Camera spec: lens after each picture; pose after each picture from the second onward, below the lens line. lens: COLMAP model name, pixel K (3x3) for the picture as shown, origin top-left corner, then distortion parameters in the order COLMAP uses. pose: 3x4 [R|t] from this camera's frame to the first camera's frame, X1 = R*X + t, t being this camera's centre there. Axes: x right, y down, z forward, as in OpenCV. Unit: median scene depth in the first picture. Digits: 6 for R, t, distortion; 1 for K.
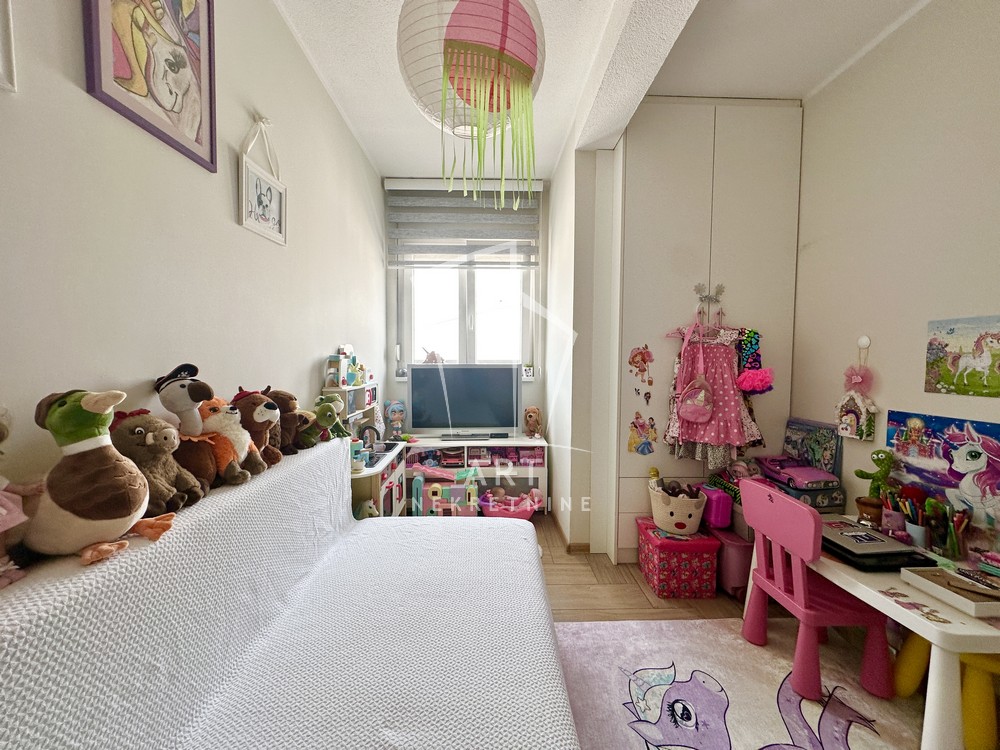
lens RADIAL K [[397.6, 0, 500.0], [0, 397.6, 375.0], [0, 0, 1]] dist [-0.002526, 0.000369]
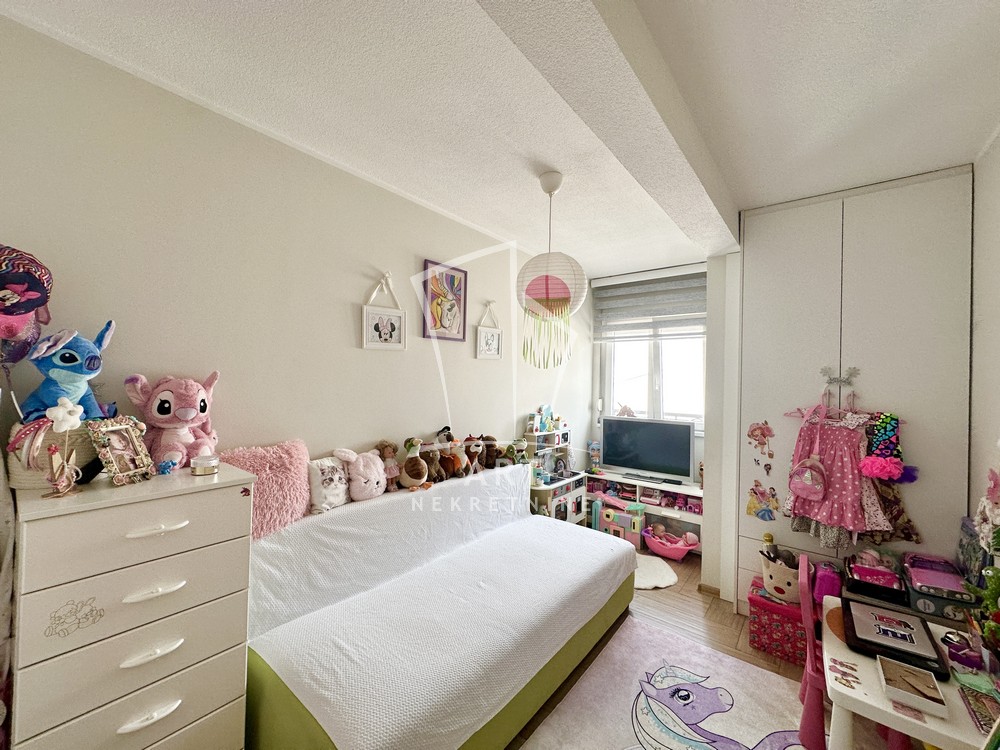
lens RADIAL K [[397.6, 0, 500.0], [0, 397.6, 375.0], [0, 0, 1]] dist [-0.002526, 0.000369]
pose [[0.763380, 0.006650, -0.645916, 0.536490], [-0.048666, 0.997697, -0.047244, -0.120446], [0.644114, 0.067500, 0.761945, -0.359005]]
